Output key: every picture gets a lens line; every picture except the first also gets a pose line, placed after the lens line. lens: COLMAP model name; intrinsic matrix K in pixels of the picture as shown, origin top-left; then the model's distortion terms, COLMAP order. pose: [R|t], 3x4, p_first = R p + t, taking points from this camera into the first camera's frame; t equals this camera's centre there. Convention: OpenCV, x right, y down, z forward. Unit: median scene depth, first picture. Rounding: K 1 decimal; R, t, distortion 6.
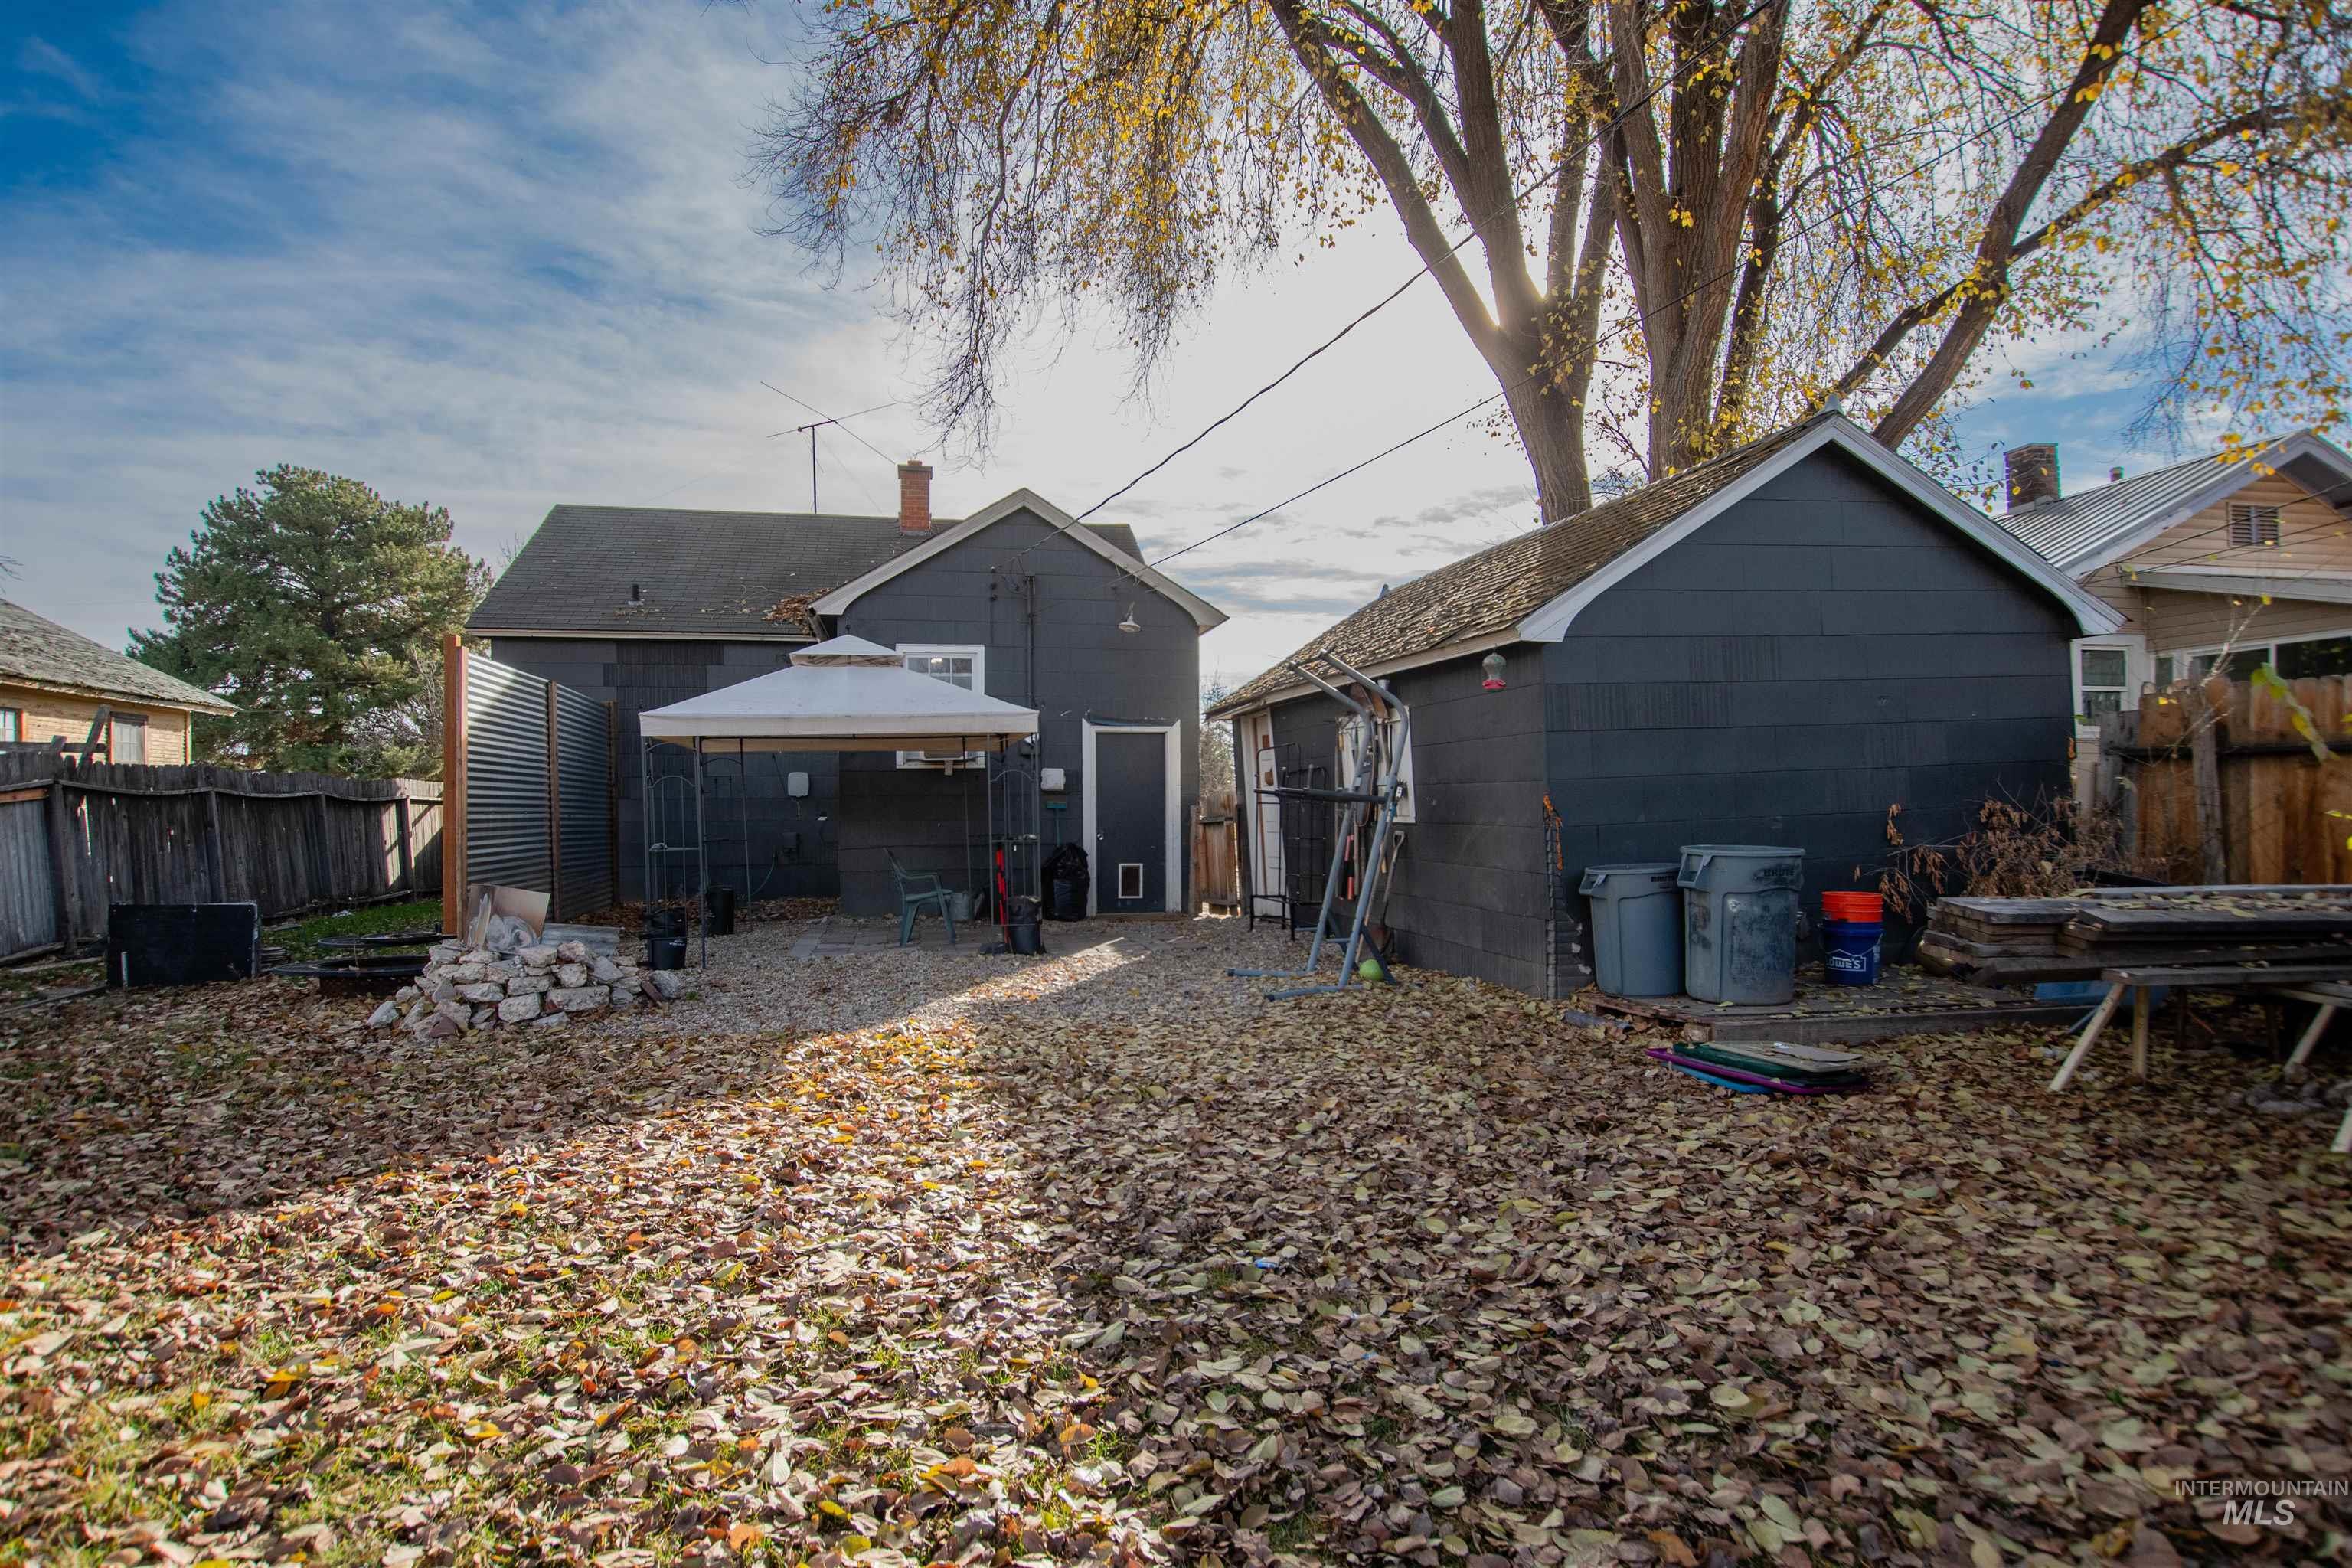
lens RADIAL K [[1209.7, 0, 1172.9], [0, 1209.7, 784.0], [0, 0, 1]] dist [-0.020051, -0.001151]
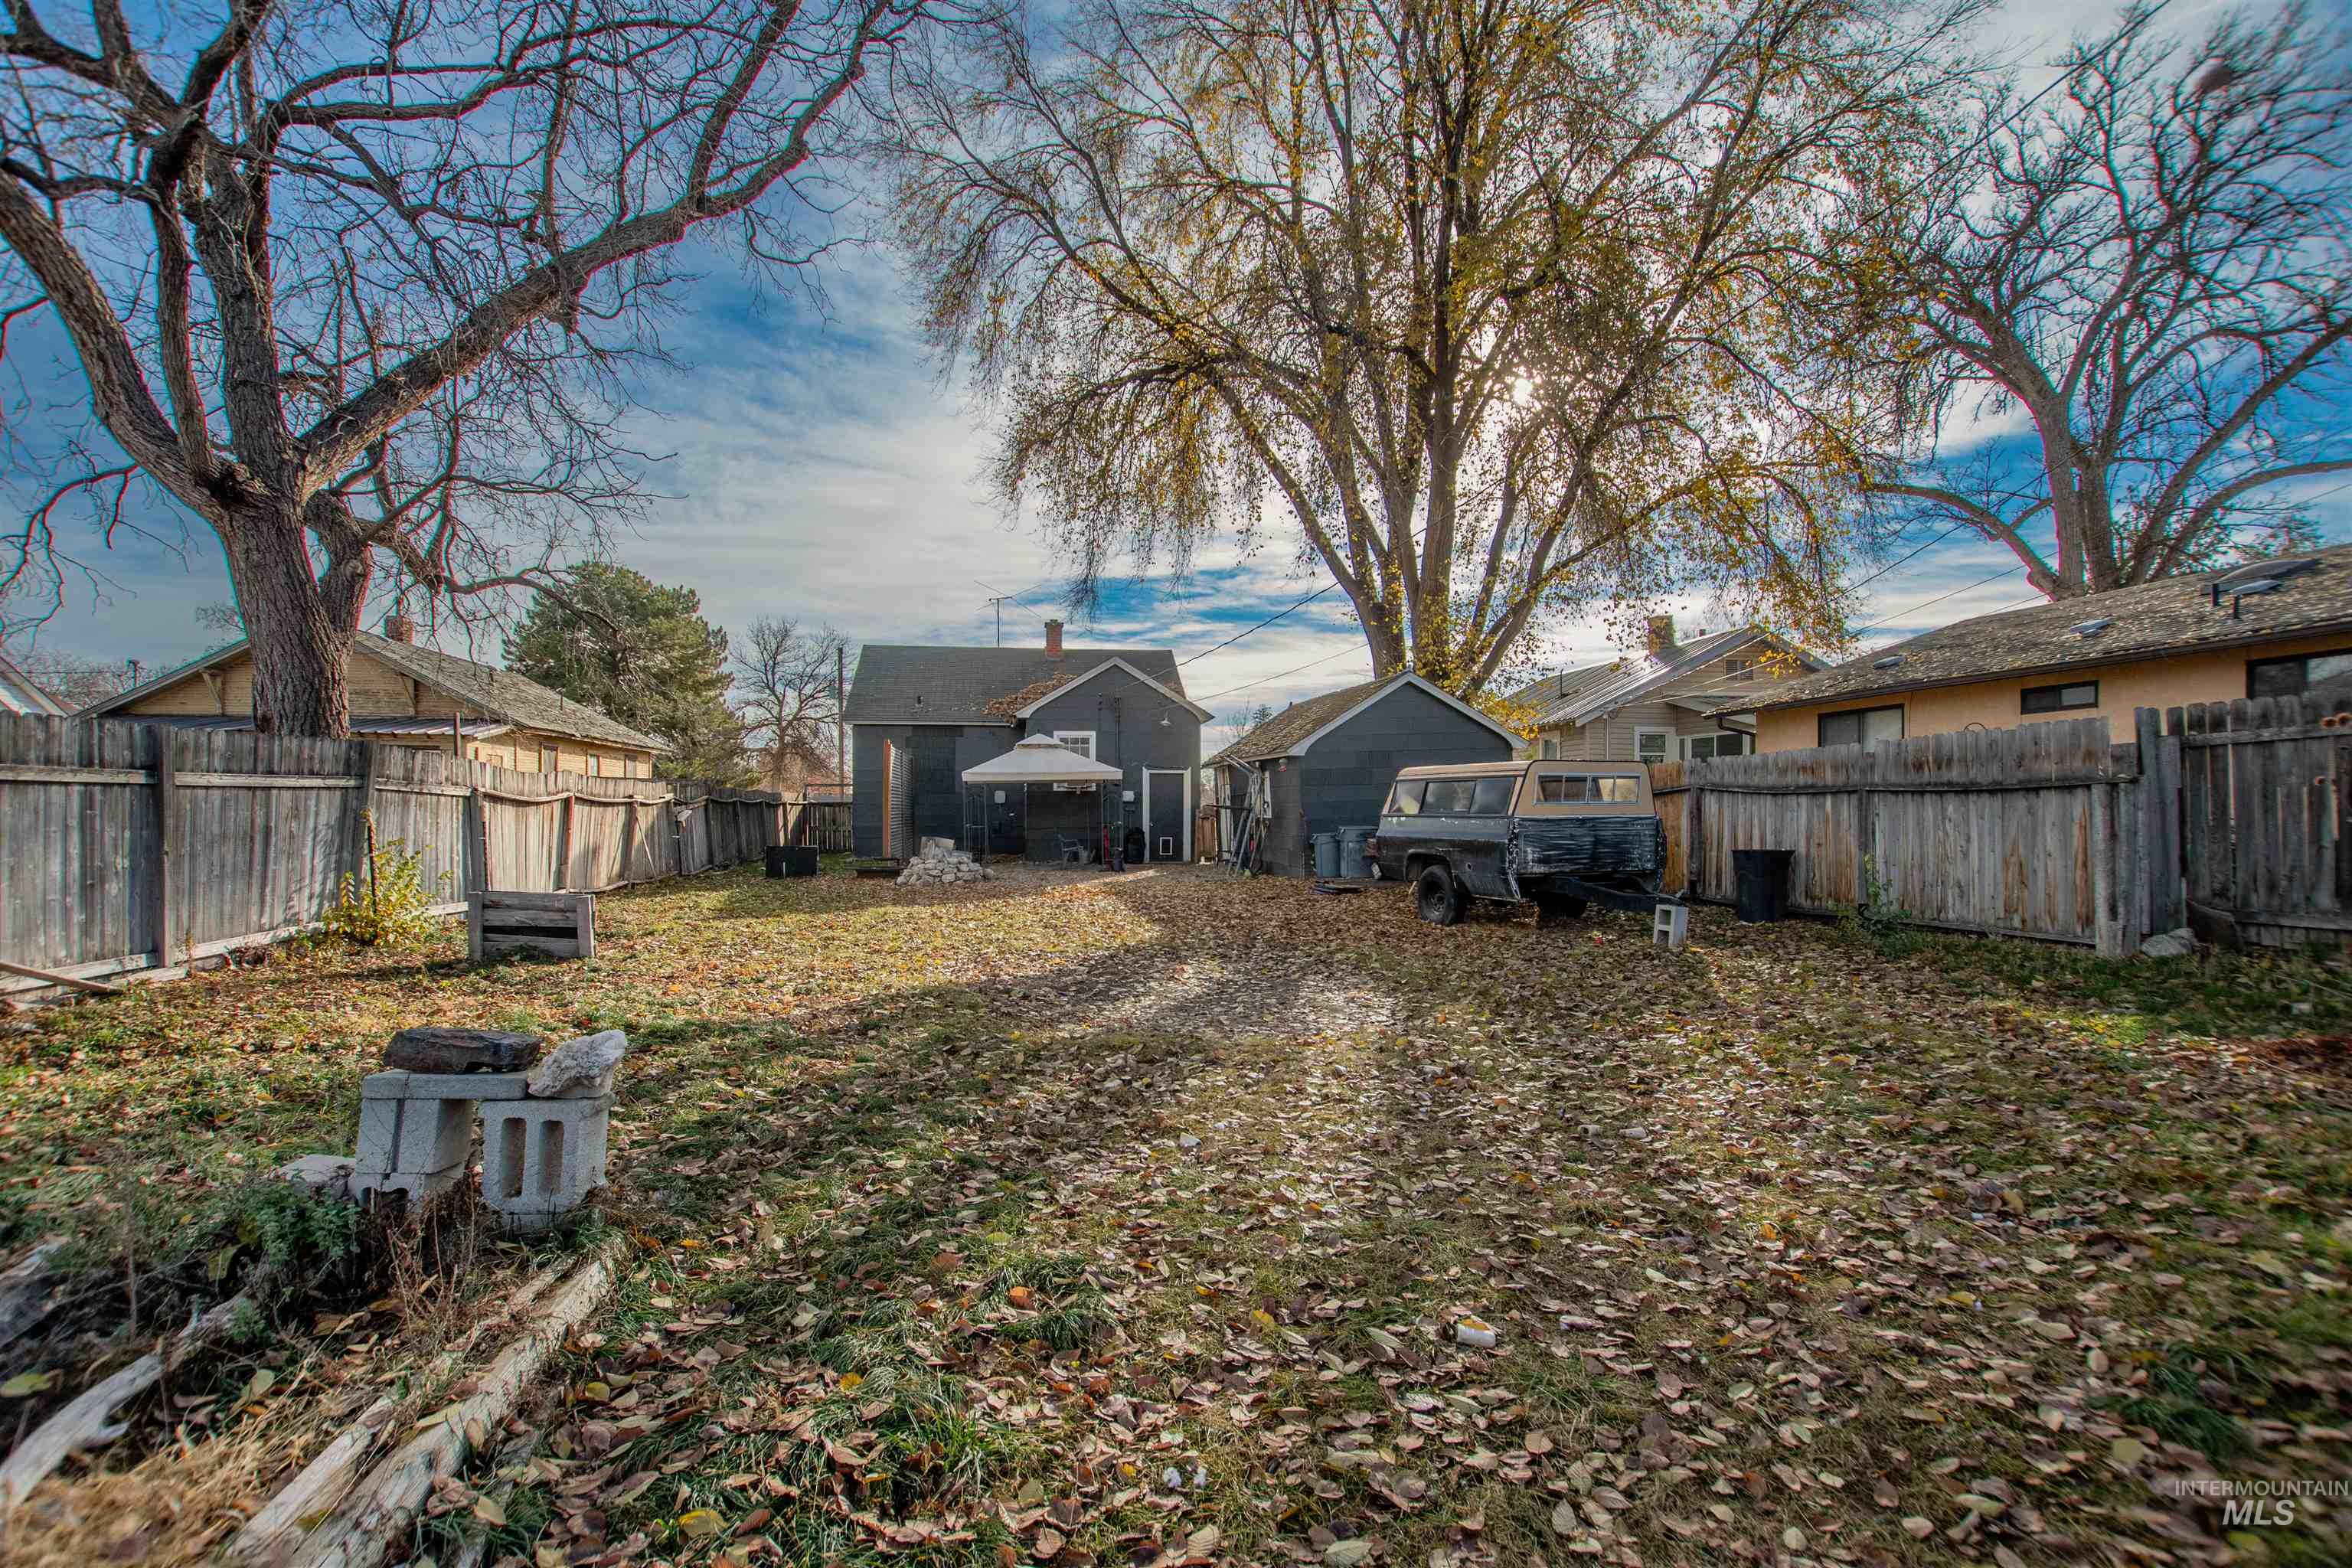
lens RADIAL K [[1043.1, 0, 1176.8], [0, 1043.1, 783.6], [0, 0, 1]] dist [0.003772, -0.003141]
pose [[0.998648, 0.006569, -0.051573, 0.076439], [-0.006685, 0.999975, -0.002080, -0.022803], [0.051558, 0.002422, 0.998667, -0.785405]]
